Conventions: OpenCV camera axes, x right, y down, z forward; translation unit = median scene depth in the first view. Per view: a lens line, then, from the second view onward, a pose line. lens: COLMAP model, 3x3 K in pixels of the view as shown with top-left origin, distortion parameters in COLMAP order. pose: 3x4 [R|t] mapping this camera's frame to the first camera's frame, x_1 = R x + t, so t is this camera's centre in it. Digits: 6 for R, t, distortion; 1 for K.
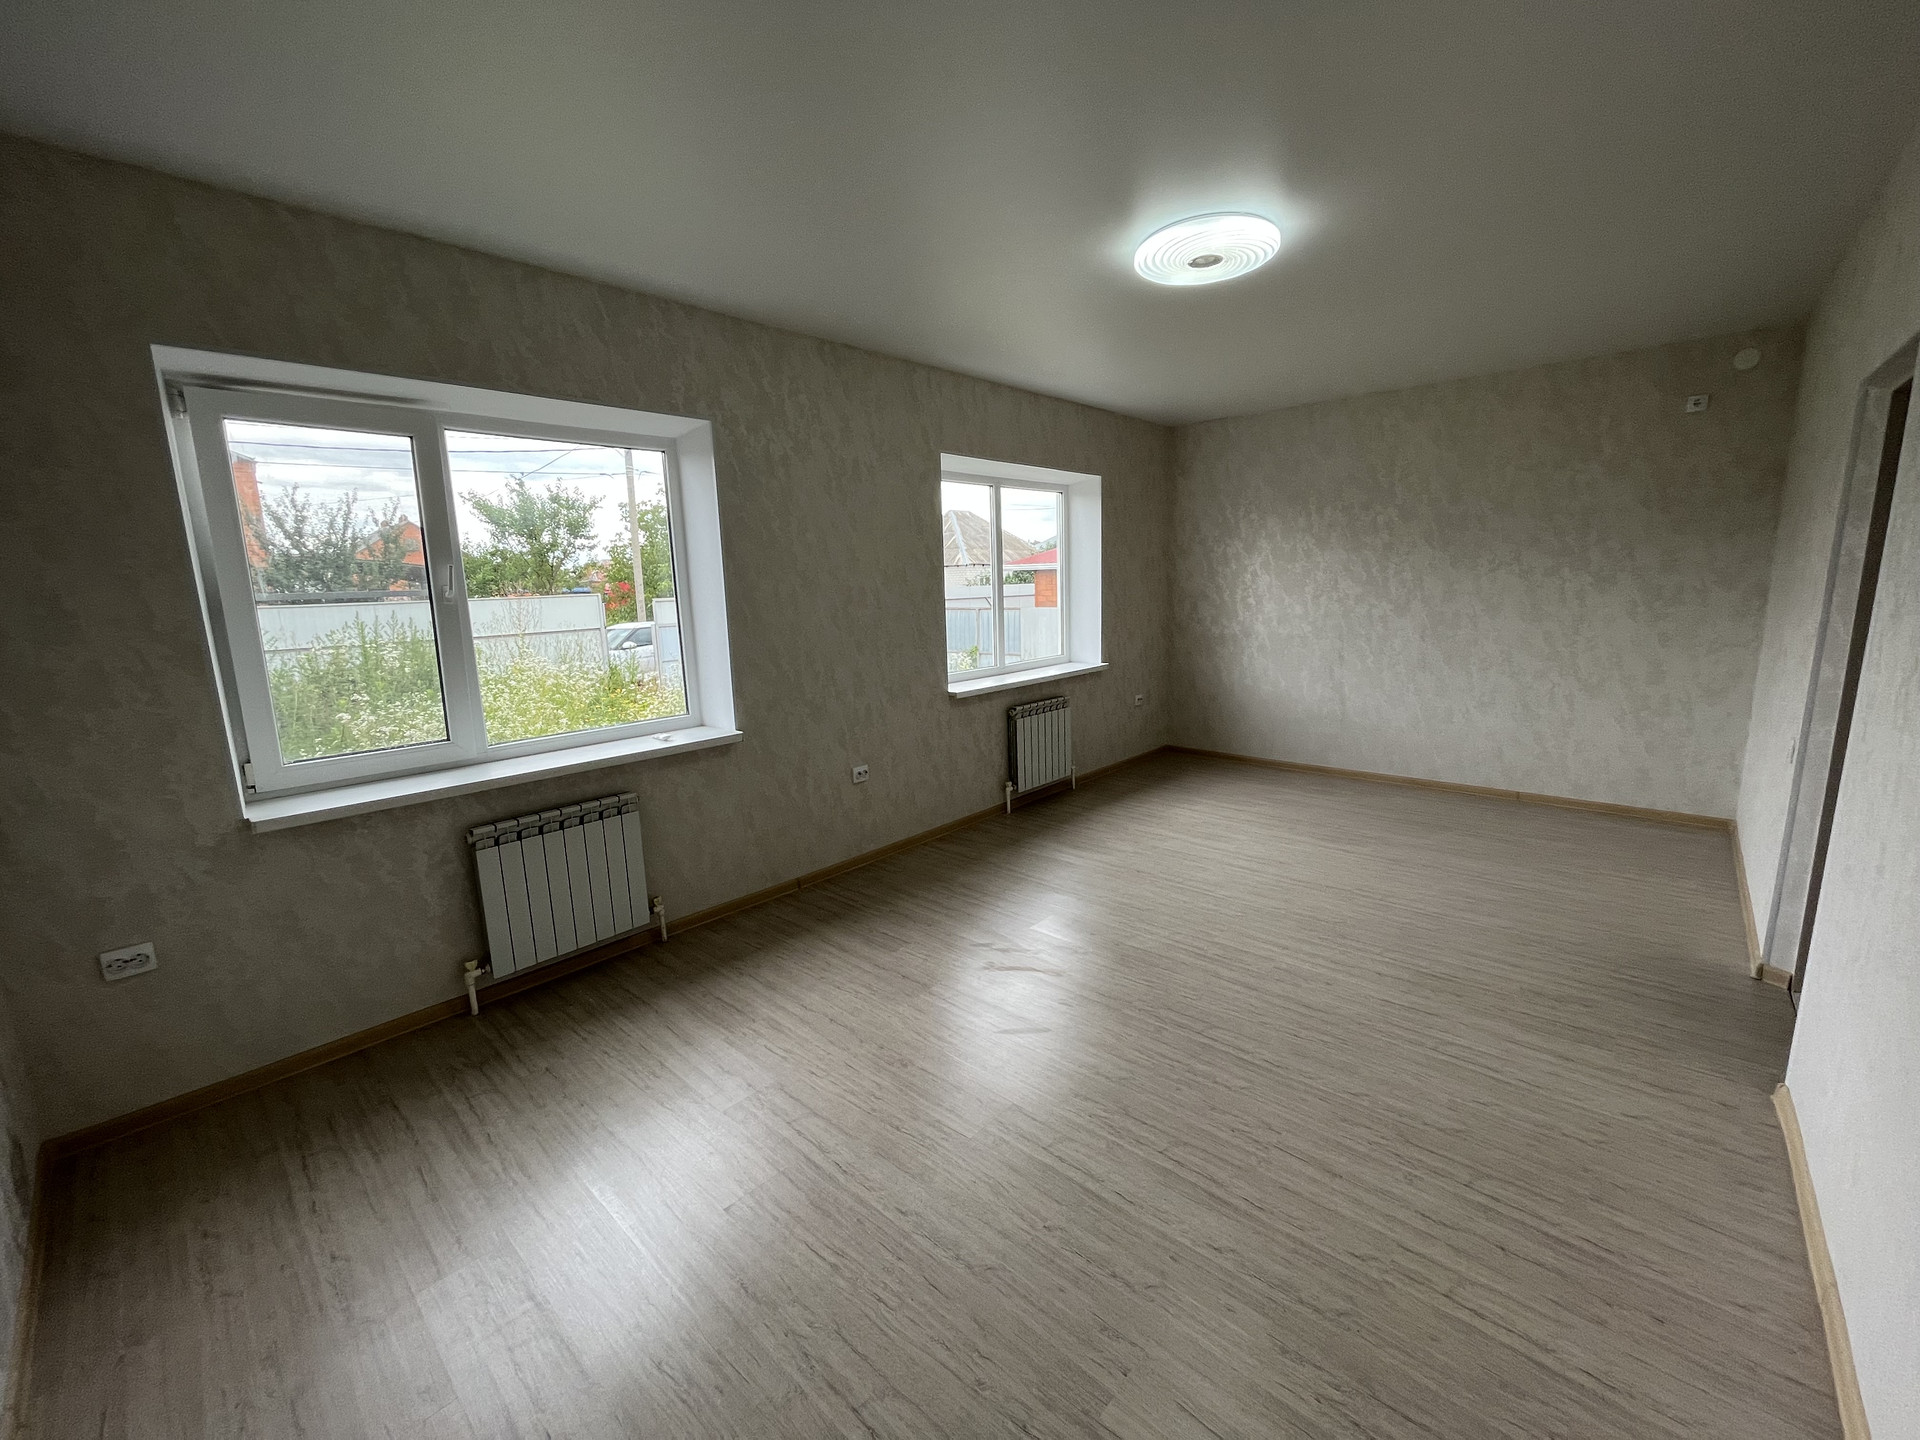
lens RADIAL K [[772.0, 0, 963.9], [0, 772.0, 714.7], [0, 0, 1]] dist [0.000858, -0.002540]
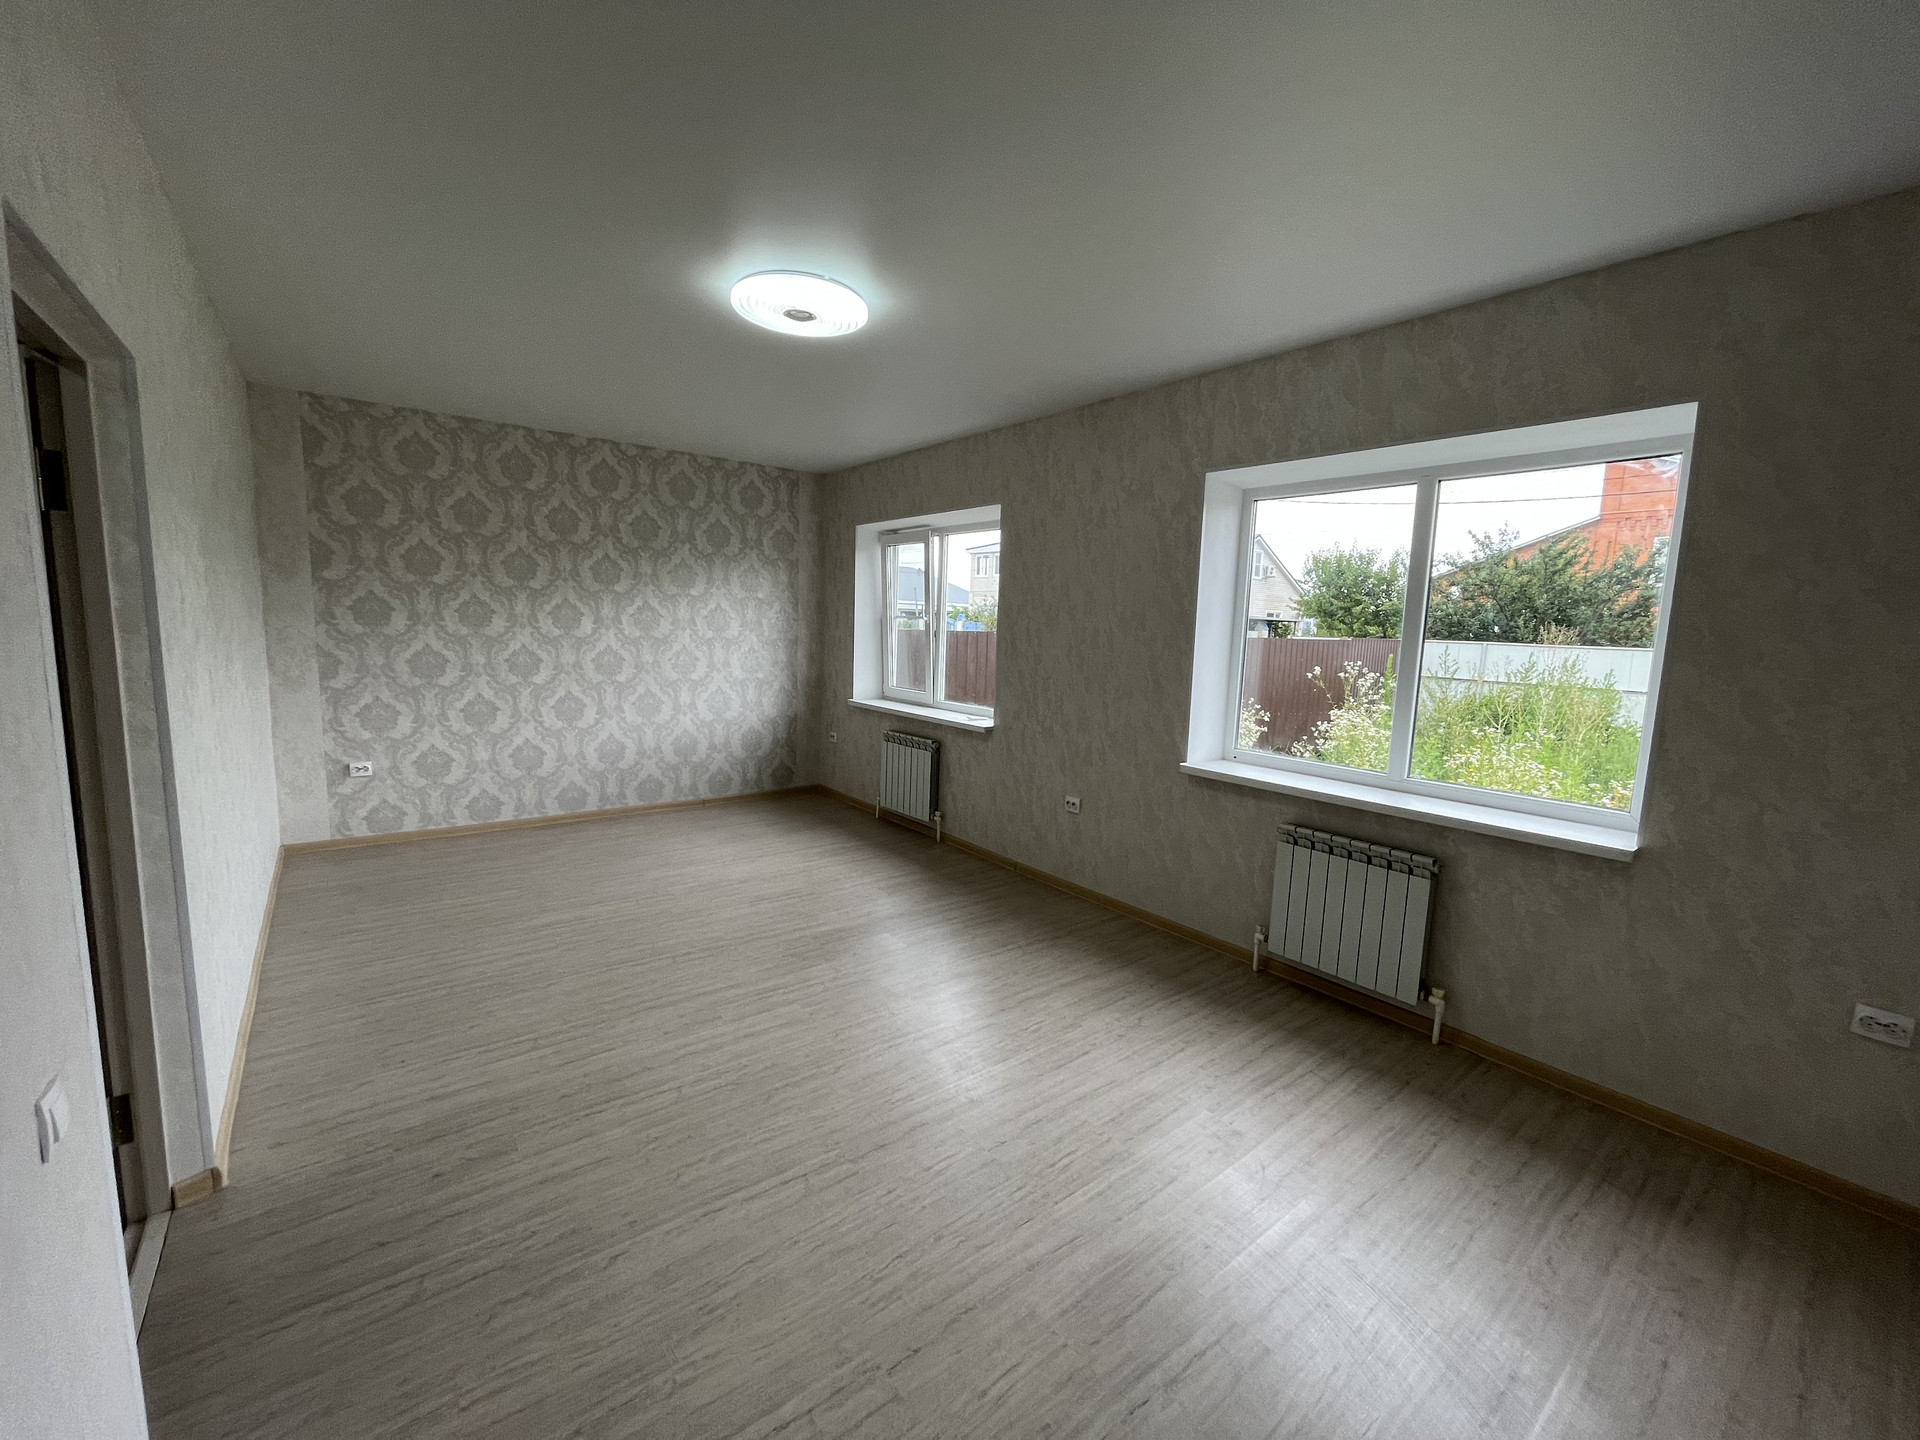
lens RADIAL K [[772.0, 0, 962.8], [0, 772.0, 722.7], [0, 0, 1]] dist [0.000858, -0.002540]
pose [[-0.158187, 0.154490, -0.975248, 0.954256], [-0.195990, 0.963120, 0.184359, -0.207676], [0.967763, 0.220302, -0.122075, 1.019324]]
